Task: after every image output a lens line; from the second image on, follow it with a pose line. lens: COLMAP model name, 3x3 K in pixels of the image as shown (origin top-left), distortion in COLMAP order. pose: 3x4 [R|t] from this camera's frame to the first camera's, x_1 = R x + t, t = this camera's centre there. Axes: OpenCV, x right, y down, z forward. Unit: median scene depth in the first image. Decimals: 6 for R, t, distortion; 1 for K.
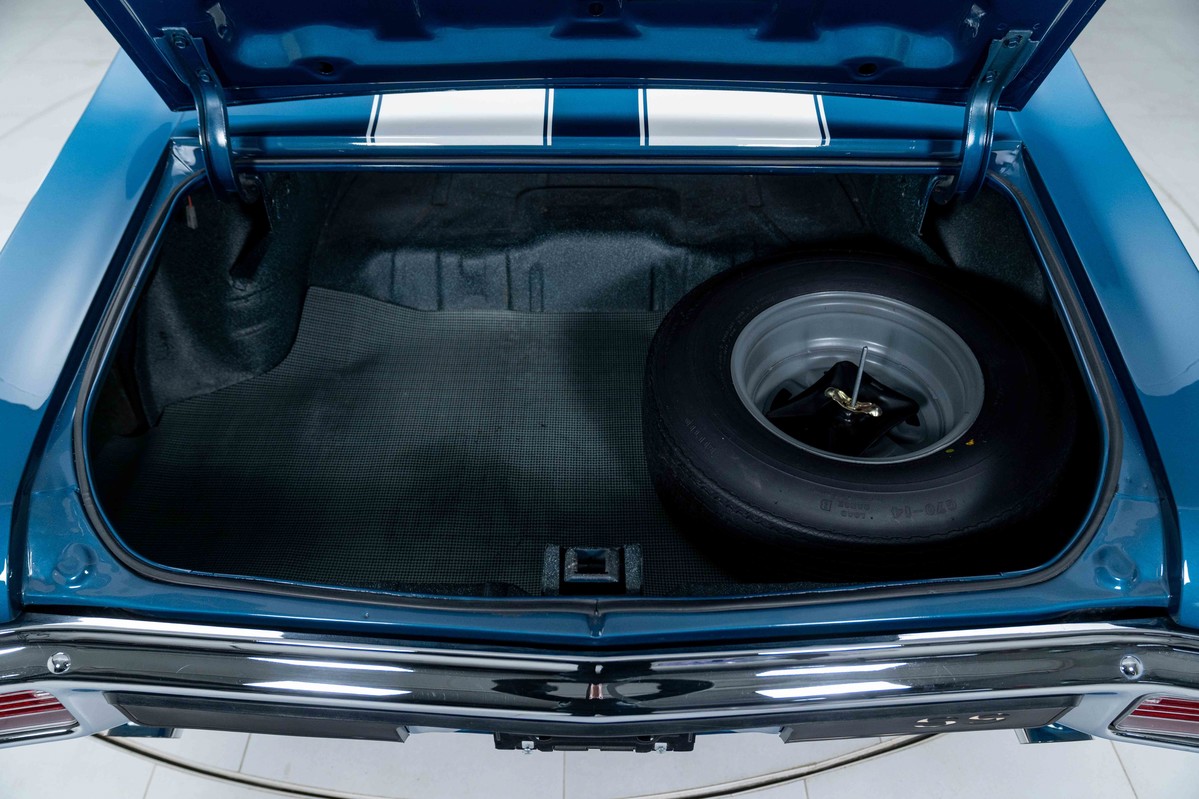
lens RADIAL K [[909.1, 0, 599.5], [0, 909.1, 399.5], [0, 0, 1]] dist [-0.010137, 0.000737]
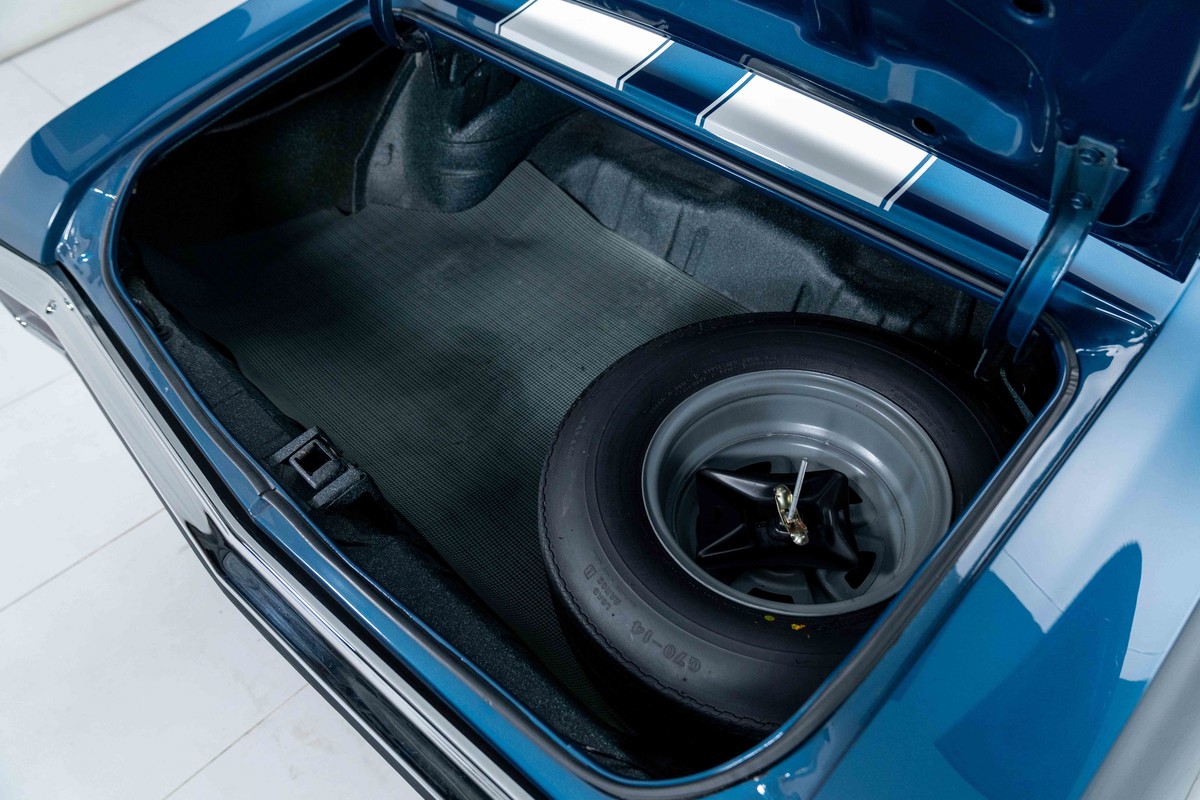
lens RADIAL K [[842.4, 0, 600.0], [0, 842.4, 400.0], [0, 0, 1]] dist [-0.028207, -0.001705]
pose [[0.715393, 0.506481, -0.481341, 0.495803], [-0.463135, 0.859539, 0.216098, -0.179749], [0.523181, 0.068331, 0.849478, 0.274067]]
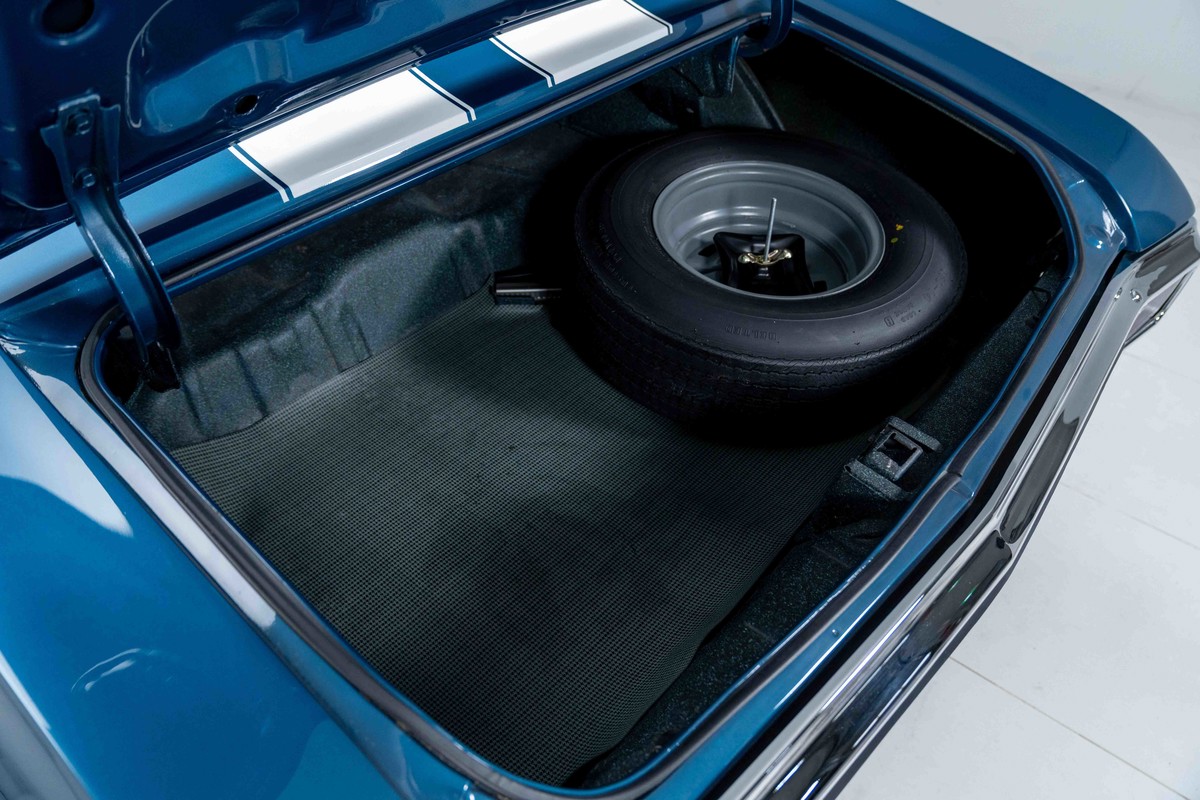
lens RADIAL K [[892.6, 0, 600.0], [0, 892.6, 400.0], [0, 0, 1]] dist [-0.008579, -0.001665]
pose [[0.653873, -0.500914, 0.567041, -0.561843], [0.488339, 0.851854, 0.189393, -0.156777], [-0.577906, 0.153069, 0.801620, 0.312018]]
